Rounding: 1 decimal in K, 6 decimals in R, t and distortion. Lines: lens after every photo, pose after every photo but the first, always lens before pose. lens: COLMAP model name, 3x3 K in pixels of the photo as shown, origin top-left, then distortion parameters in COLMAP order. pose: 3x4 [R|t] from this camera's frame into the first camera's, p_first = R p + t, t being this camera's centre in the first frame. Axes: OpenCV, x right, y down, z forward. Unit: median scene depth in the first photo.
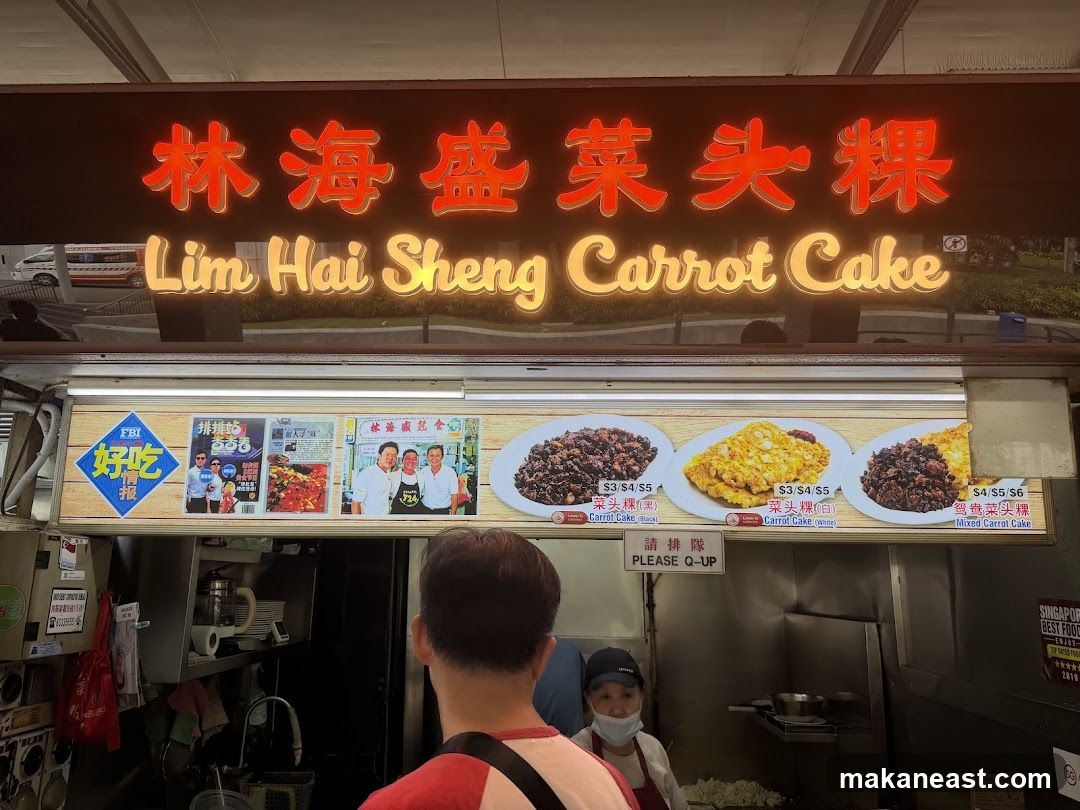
lens RADIAL K [[765.0, 0, 545.4], [0, 765.0, 396.5], [0, 0, 1]] dist [0.078906, -0.109988]
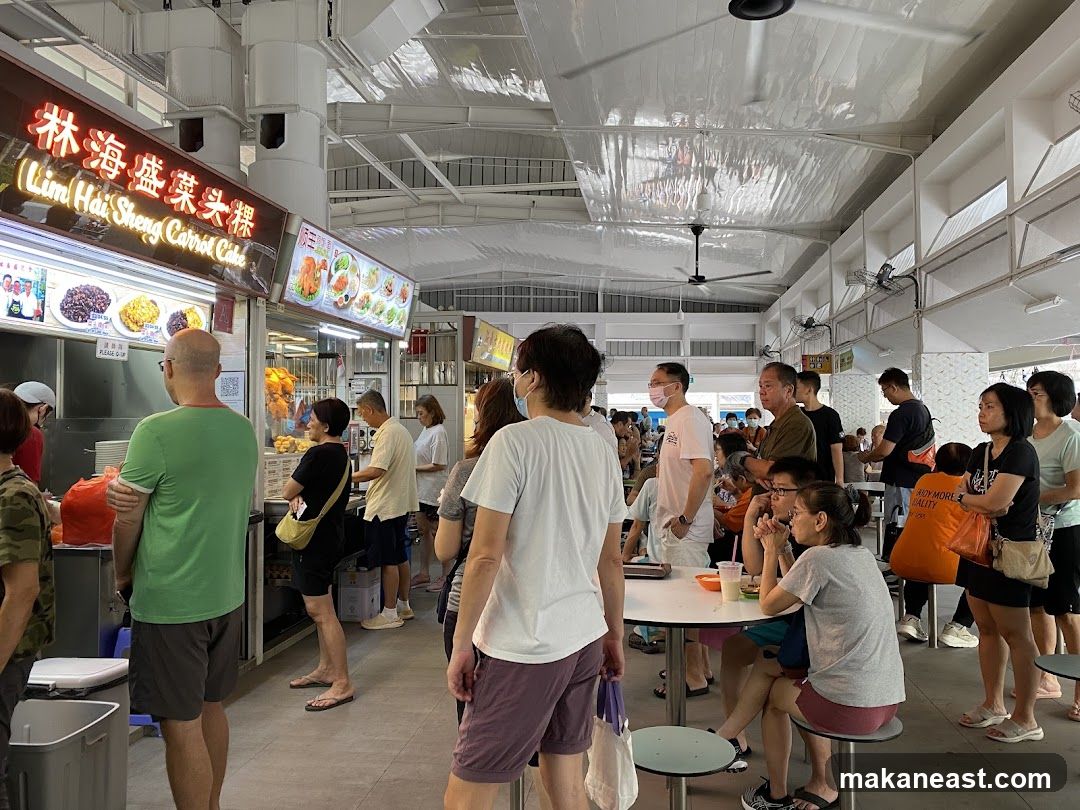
lens RADIAL K [[826.6, 0, 541.1], [0, 826.6, 395.8], [0, 0, 1]] dist [0.038851, -0.039911]
pose [[0.118596, 0.018271, 0.992774, -1.922964], [-0.228290, 0.973548, 0.009354, 0.034724], [-0.966343, -0.227749, 0.119630, -0.433952]]
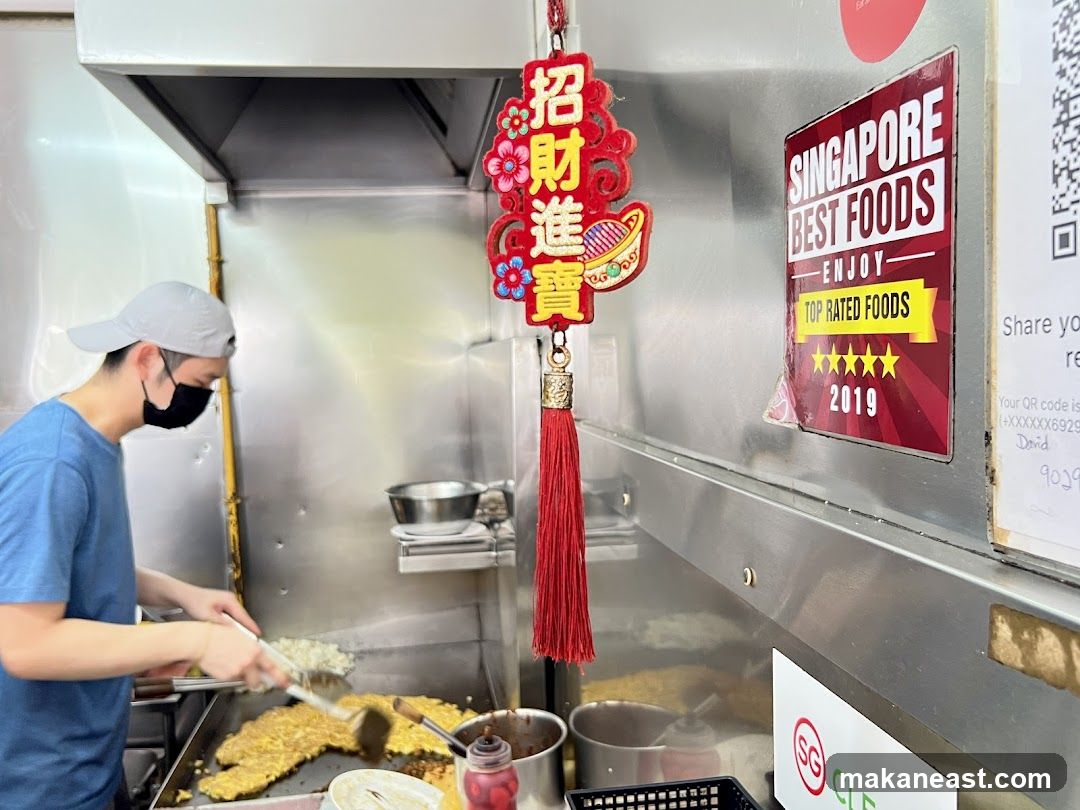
lens RADIAL K [[925.8, 0, 548.8], [0, 925.8, 406.4], [0, 0, 1]] dist [0.057461, -0.055501]
pose [[0.983128, -0.045380, 0.177201, 0.524740], [-0.006362, 0.959669, 0.281062, 0.277481], [-0.182808, -0.277447, 0.943188, 0.726884]]
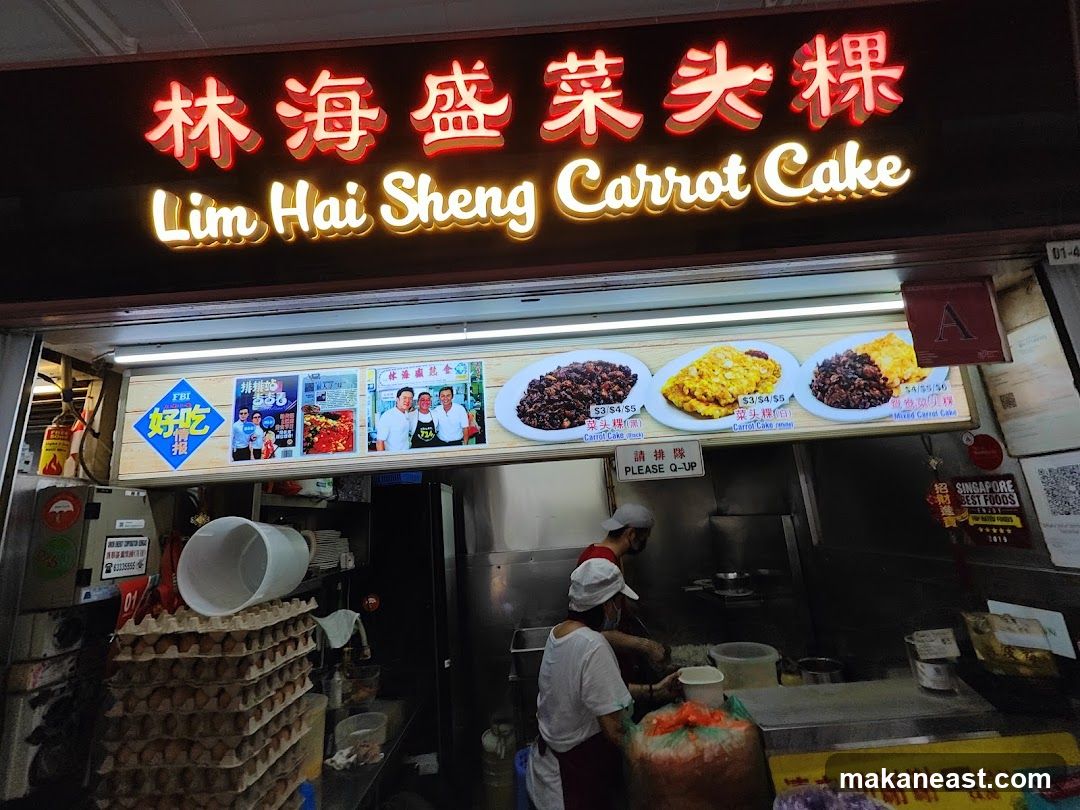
lens RADIAL K [[477.9, 0, 535.7], [0, 477.9, 400.8], [0, 0, 1]] dist [0.004020, 0.001975]
pose [[0.996634, -0.076376, 0.029780, -0.032130], [0.076512, 0.997063, -0.003449, 0.098161], [-0.029429, 0.005716, 0.999551, 0.280179]]
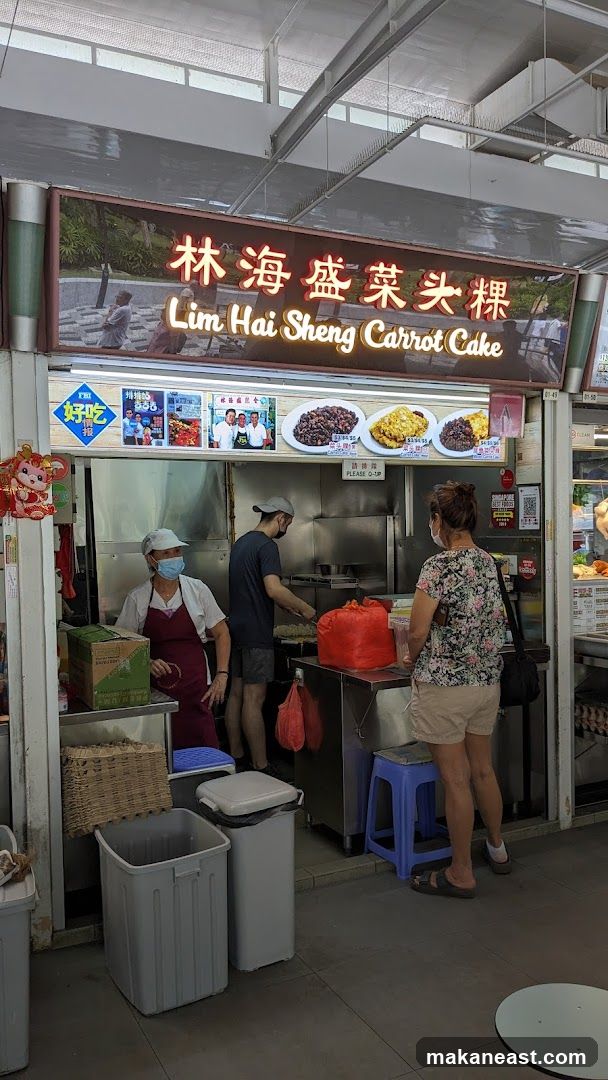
lens RADIAL K [[840.7, 0, 311.3], [0, 840.7, 564.9], [0, 0, 1]] dist [0.067029, -0.069753]
pose [[0.880598, -0.046041, 0.471623, -1.005785], [-0.084992, 0.963783, 0.252780, -0.106513], [-0.466181, -0.262682, 0.844792, -0.881665]]
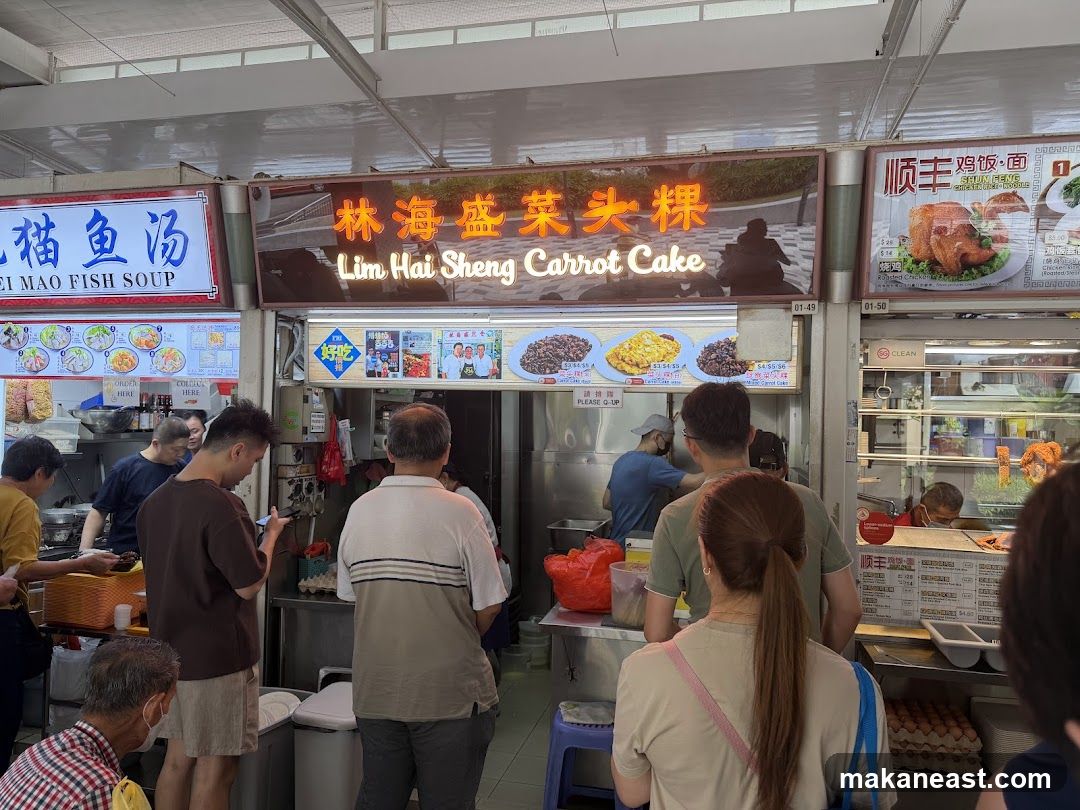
lens RADIAL K [[765.0, 0, 549.0], [0, 765.0, 408.9], [0, 0, 1]] dist [0.078906, -0.109988]
pose [[0.979778, 0.007914, -0.199929, 0.423973], [0.033603, 0.978516, 0.203414, -0.168165], [0.197244, -0.206019, 0.958463, -0.884452]]
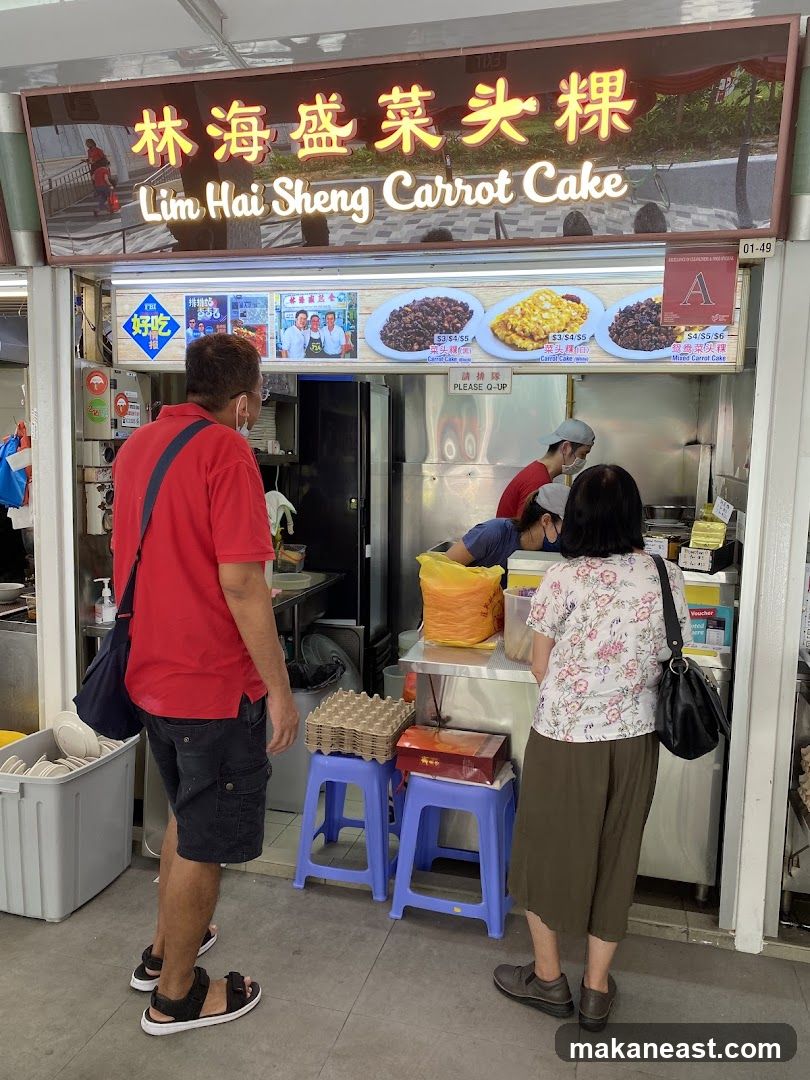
lens RADIAL K [[826.6, 0, 410.6], [0, 826.6, 539.0], [0, 0, 1]] dist [0.038851, -0.039911]
pose [[0.975228, 0.037350, -0.218024, 0.393557], [0.039132, 0.940964, 0.336238, -0.060033], [0.217711, -0.336440, 0.916193, -0.636538]]
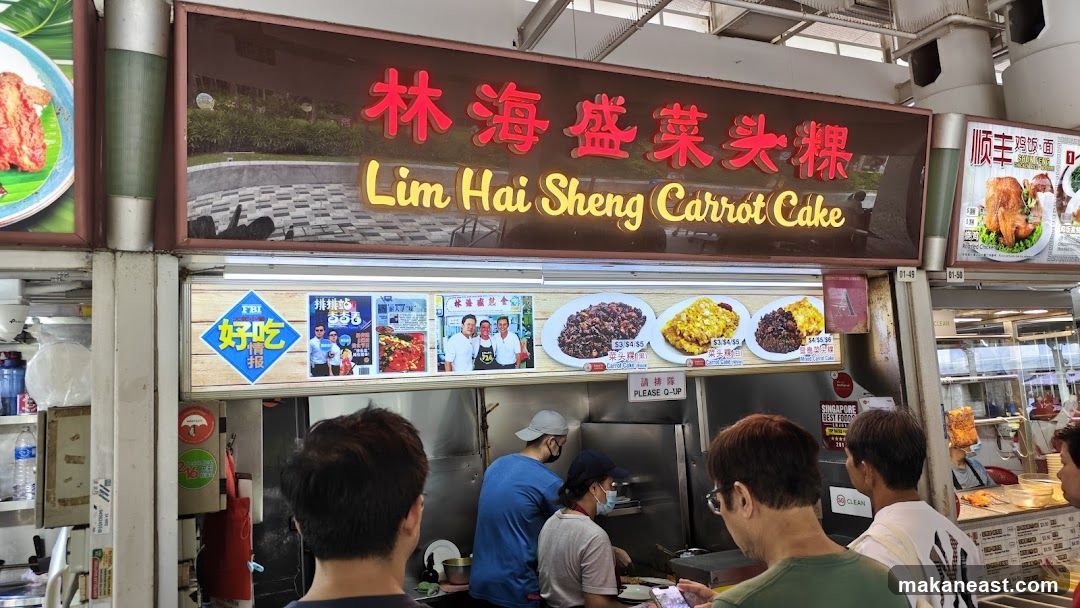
lens RADIAL K [[772.7, 0, 541.3], [0, 772.7, 303.7], [0, 0, 1]] dist [0.046276, -0.055223]
pose [[0.894436, -0.009359, 0.447098, -0.680998], [-0.040853, 0.993890, 0.102533, -0.097279], [-0.445326, -0.109975, 0.888589, -0.201397]]
